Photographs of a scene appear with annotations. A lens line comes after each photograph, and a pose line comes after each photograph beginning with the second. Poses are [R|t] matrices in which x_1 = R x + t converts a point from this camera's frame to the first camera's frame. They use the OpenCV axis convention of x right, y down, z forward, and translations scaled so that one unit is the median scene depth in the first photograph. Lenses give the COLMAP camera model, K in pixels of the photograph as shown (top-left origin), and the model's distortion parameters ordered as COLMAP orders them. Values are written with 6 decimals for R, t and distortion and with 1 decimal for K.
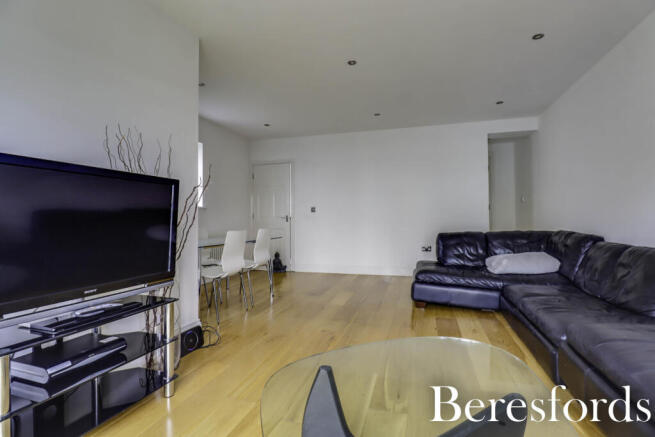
lens RADIAL K [[315.8, 0, 329.2], [0, 315.8, 218.1], [0, 0, 1]] dist [-0.005831, -0.004858]
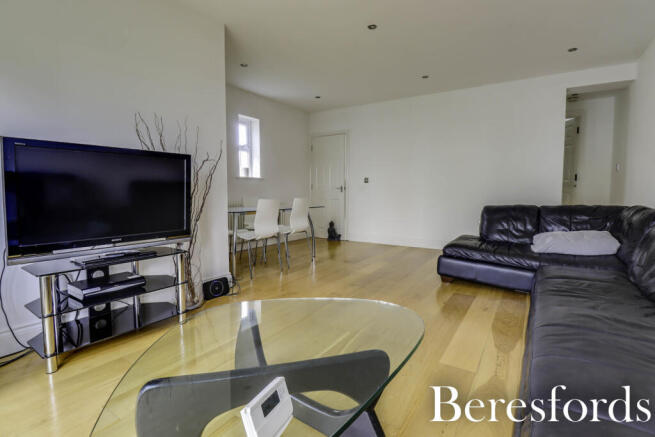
lens RADIAL K [[315.8, 0, 323.2], [0, 315.8, 217.7], [0, 0, 1]] dist [-0.005831, -0.004858]
pose [[0.955786, 0.033089, -0.292194, 0.203456], [-0.006796, 0.995869, 0.090545, 0.003134], [0.293983, -0.084556, 0.952063, -0.011238]]
